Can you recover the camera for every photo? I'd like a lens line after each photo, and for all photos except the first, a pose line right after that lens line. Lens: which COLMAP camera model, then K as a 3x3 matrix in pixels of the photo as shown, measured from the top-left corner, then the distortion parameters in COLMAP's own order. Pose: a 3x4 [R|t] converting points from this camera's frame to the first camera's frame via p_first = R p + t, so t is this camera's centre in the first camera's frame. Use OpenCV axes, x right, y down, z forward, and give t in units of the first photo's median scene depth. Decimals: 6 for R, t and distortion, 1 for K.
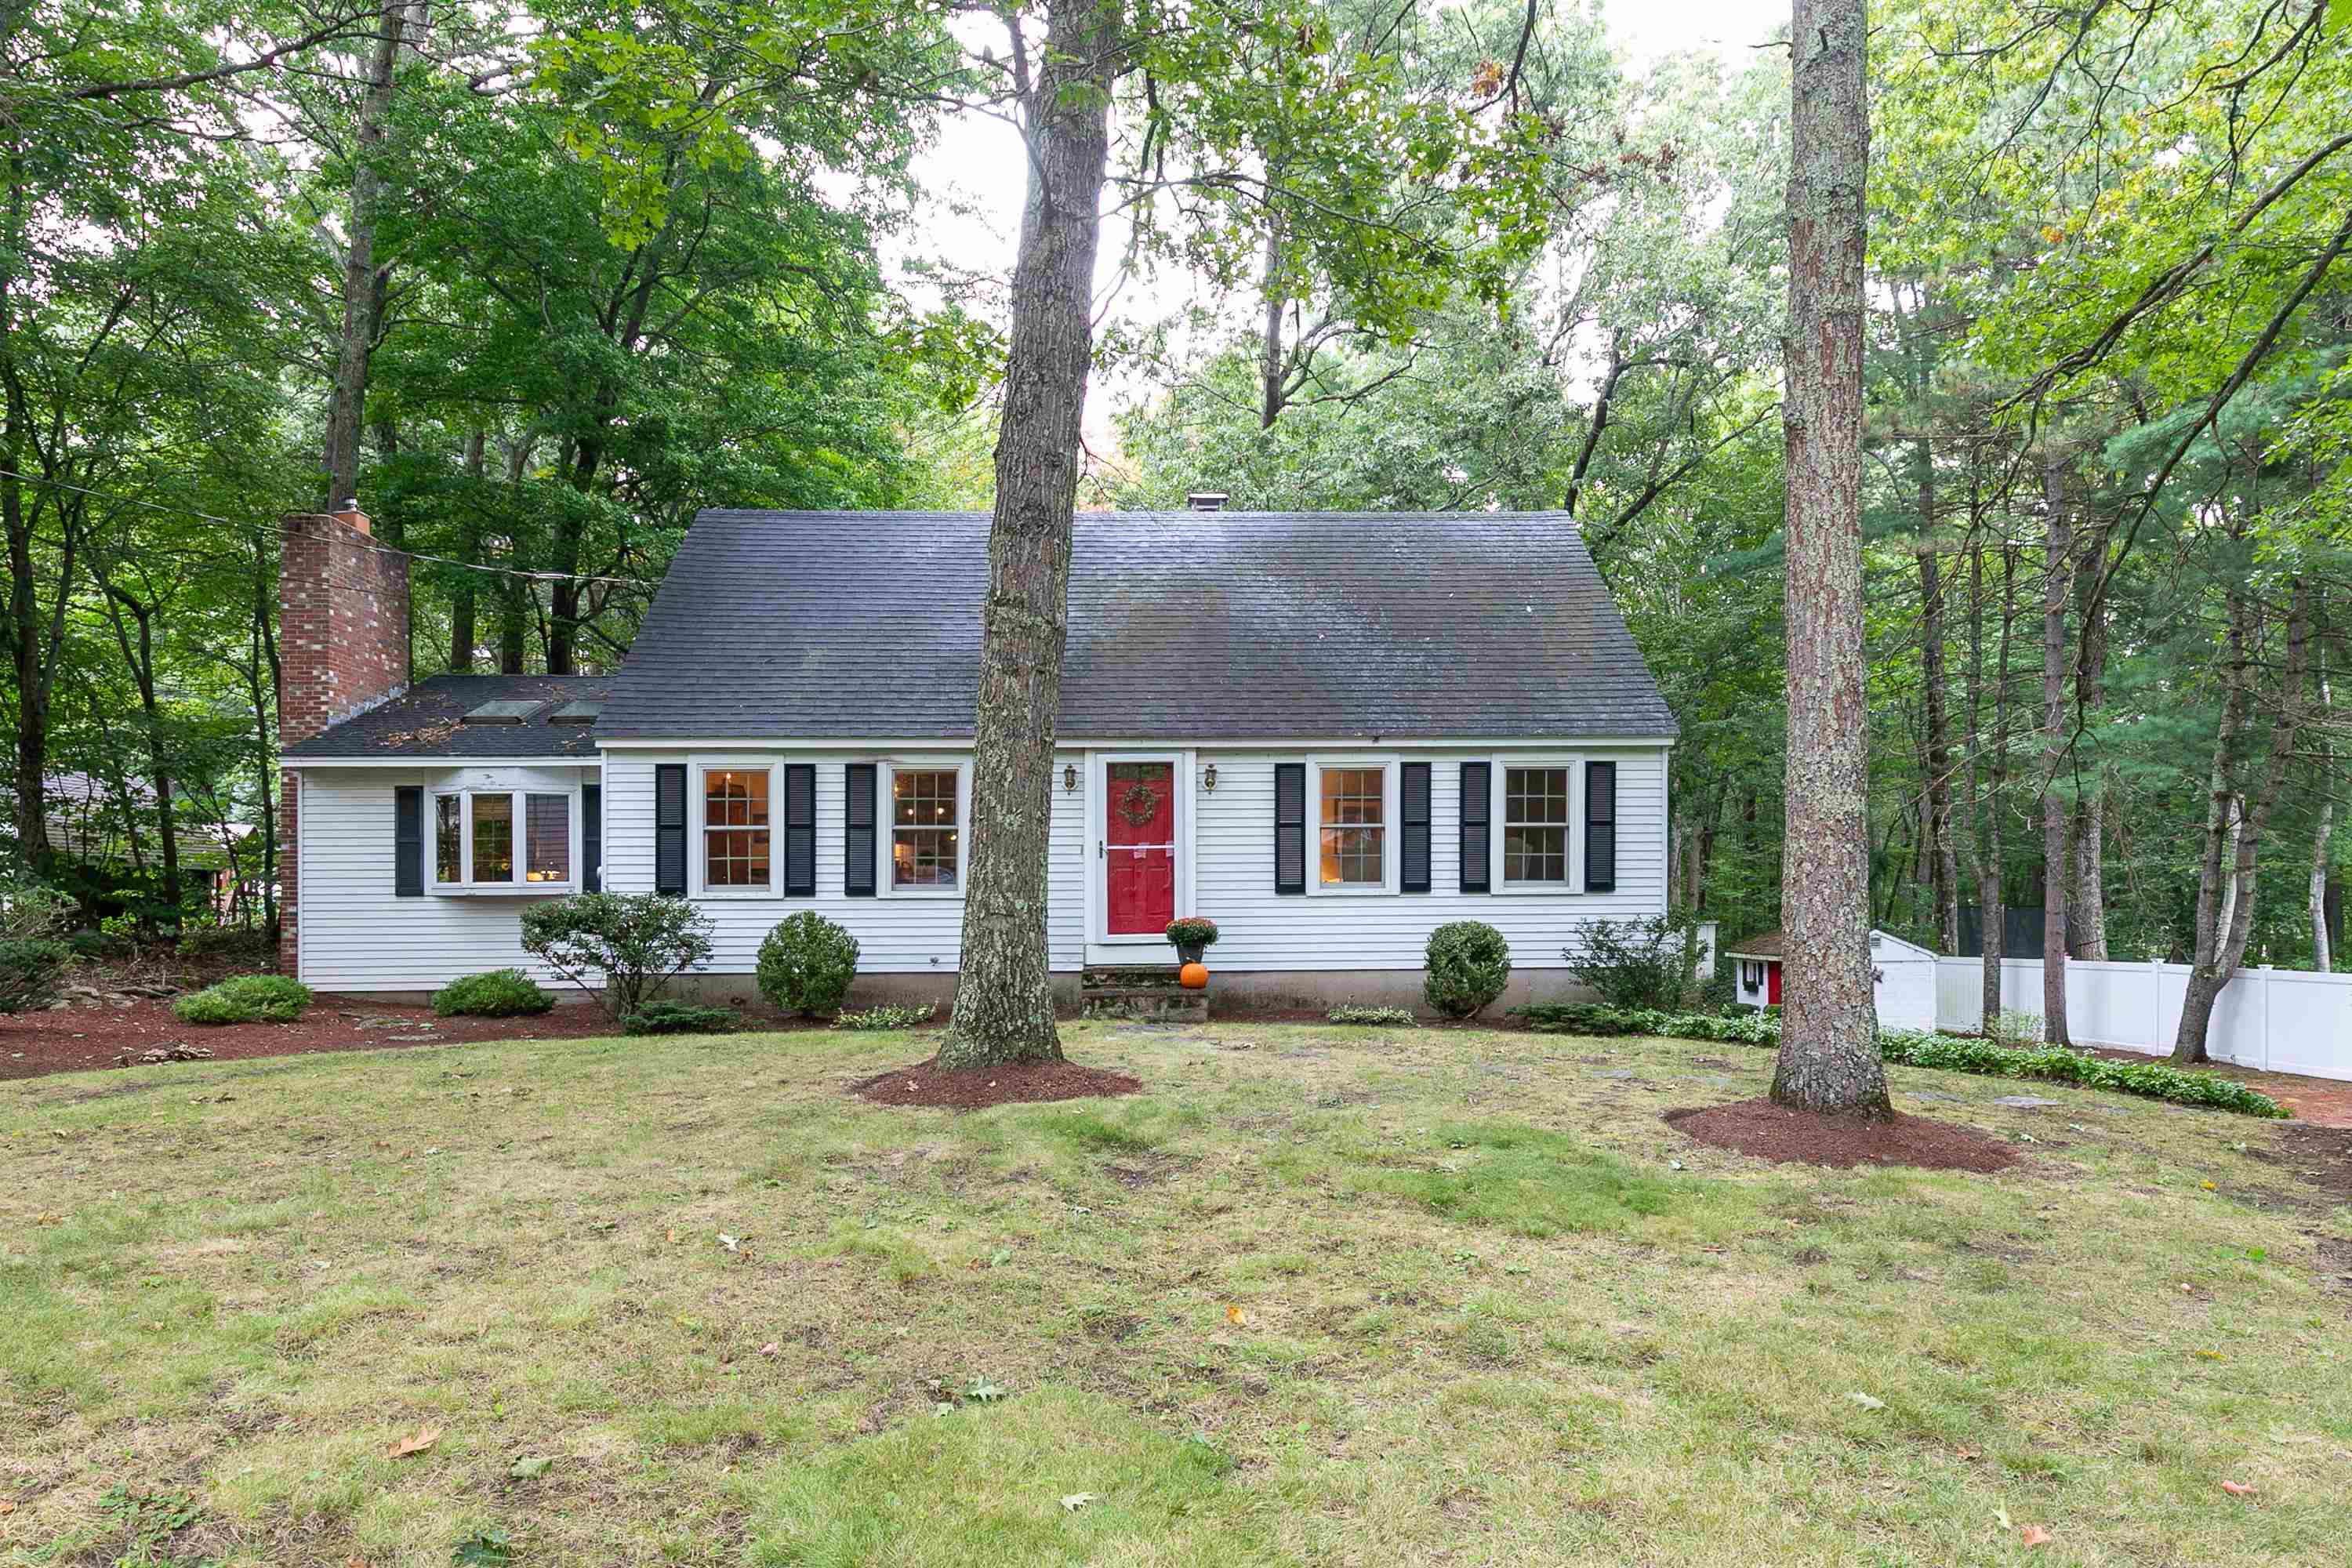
lens RADIAL K [[1043.4, 0, 1172.7], [0, 1043.4, 801.1], [0, 0, 1]] dist [0.002935, 0.000764]
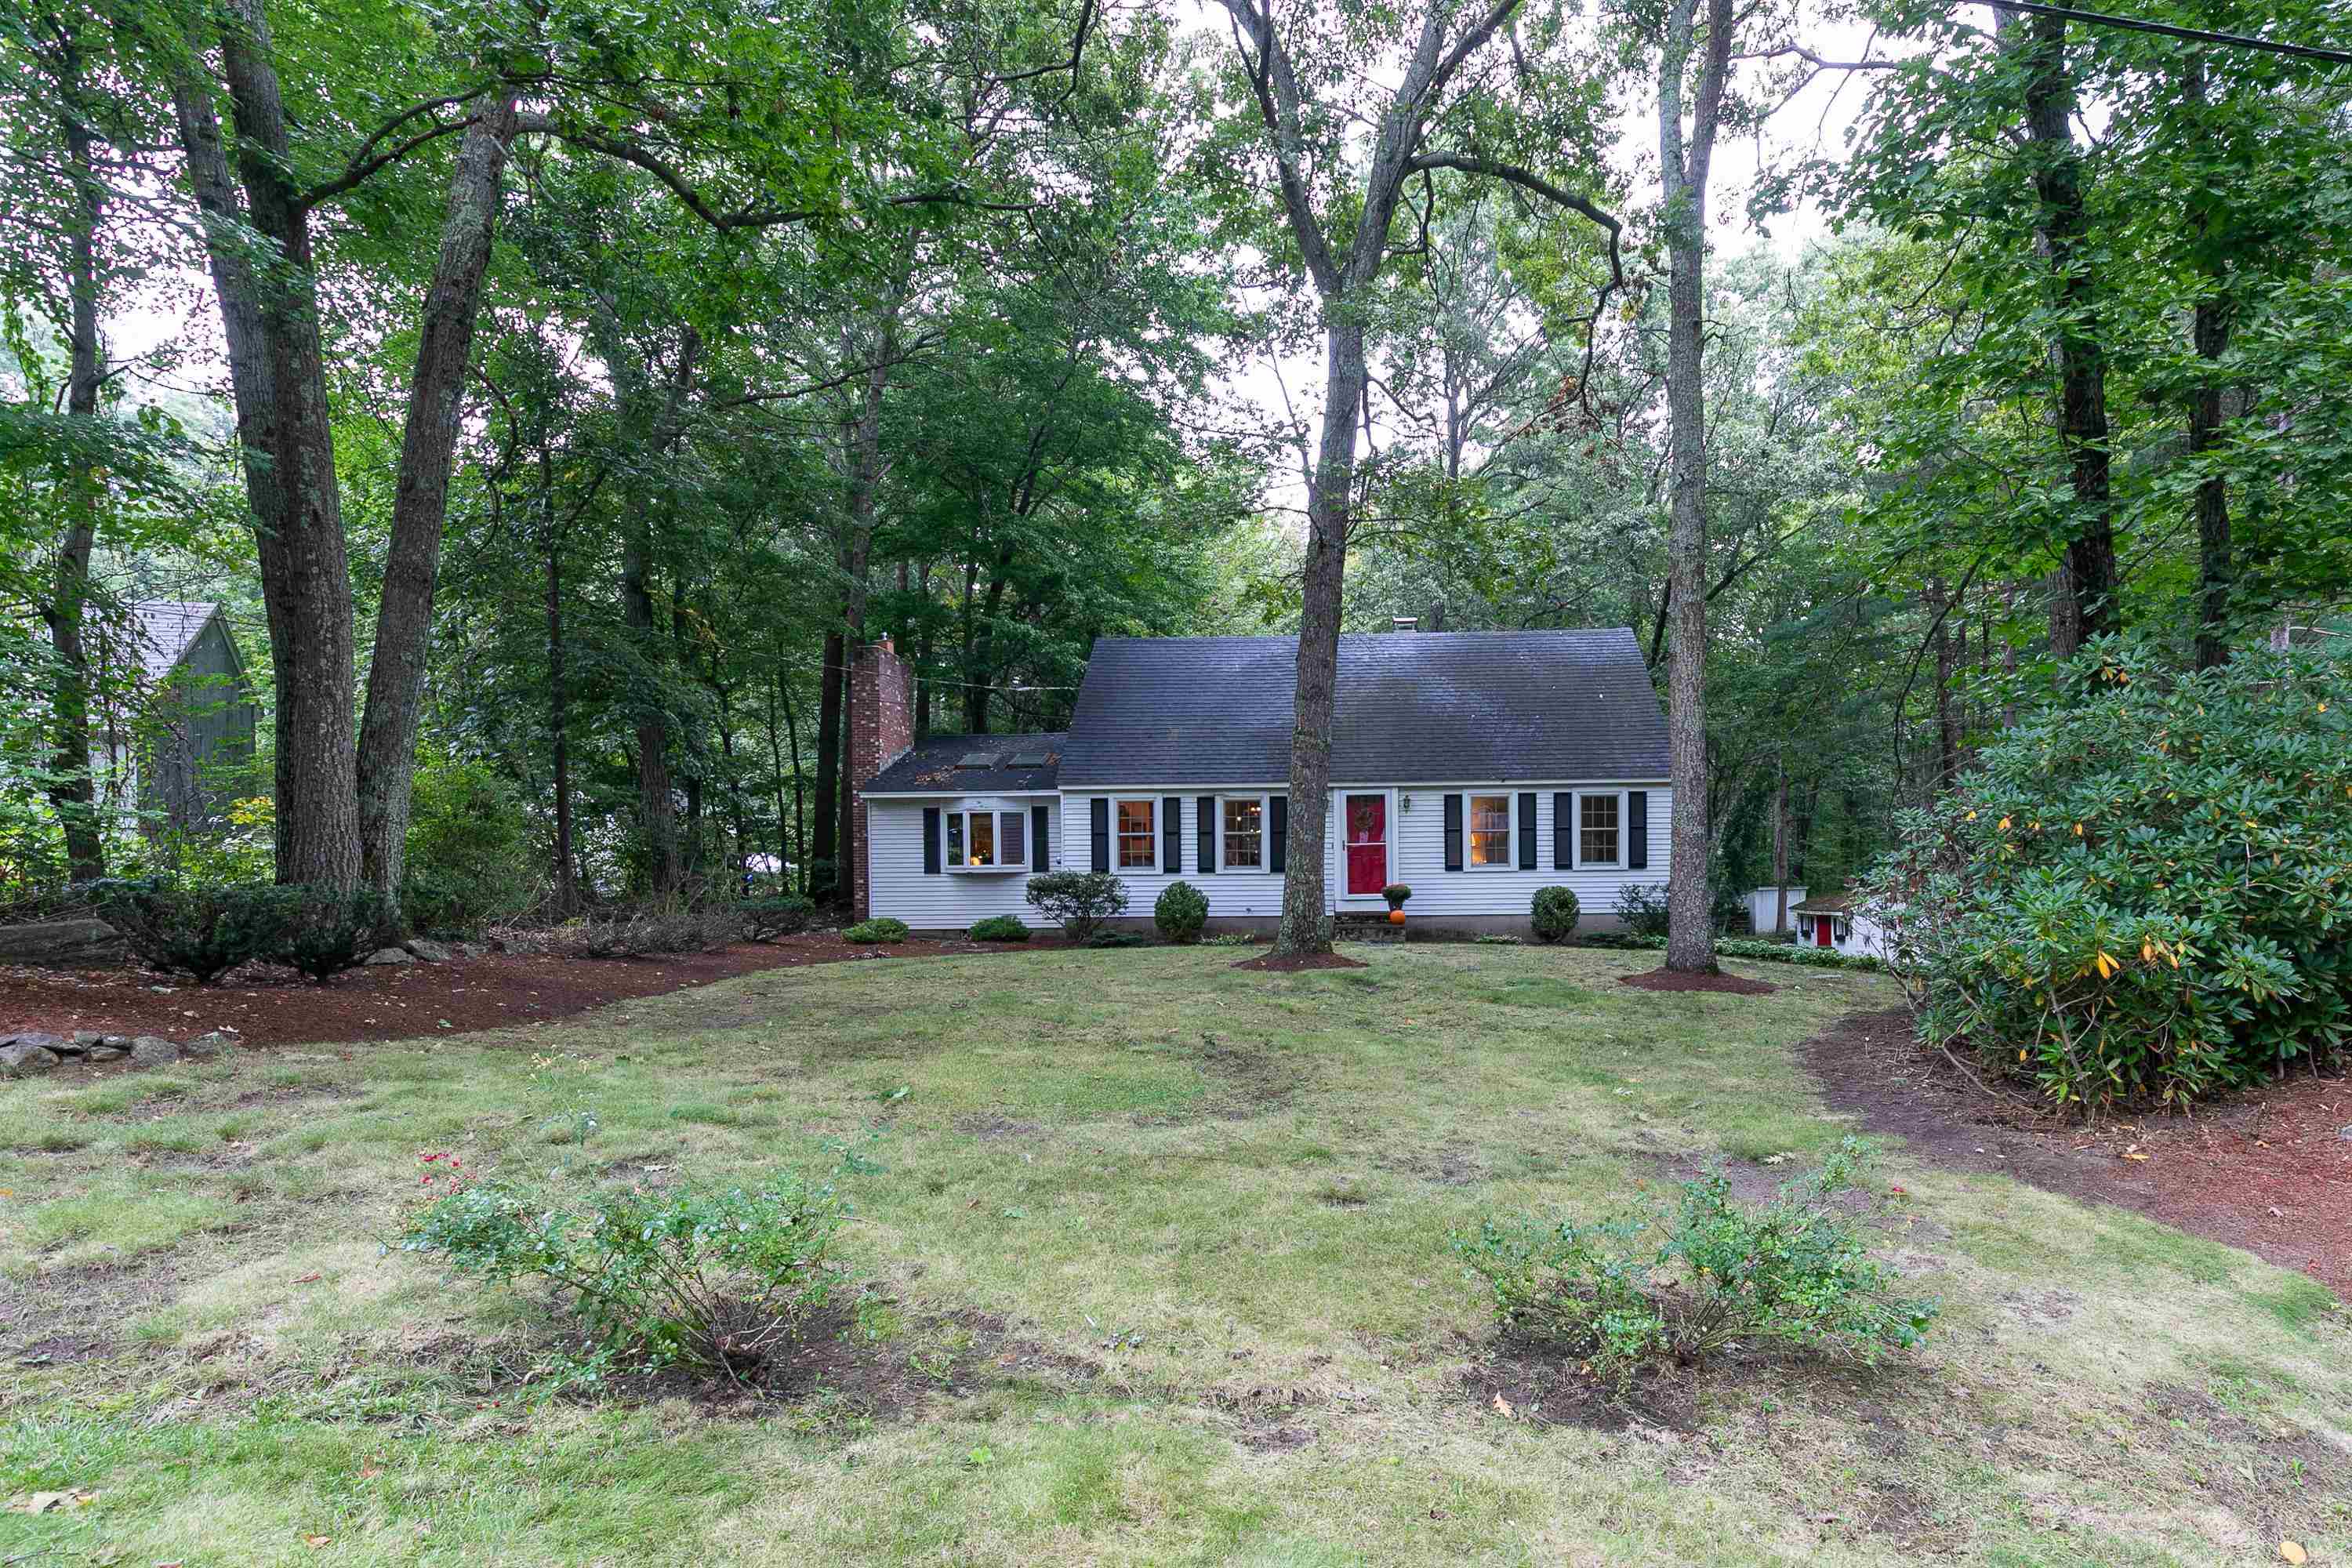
lens RADIAL K [[1055.4, 0, 1307.6], [0, 1055.4, 772.4], [0, 0, 1]] dist [0.000569, 0.000119]
pose [[0.997140, -0.010998, -0.074766, 0.003785], [0.011198, 0.999935, 0.002252, -0.079557], [0.074736, -0.003083, 0.997199, -0.753117]]
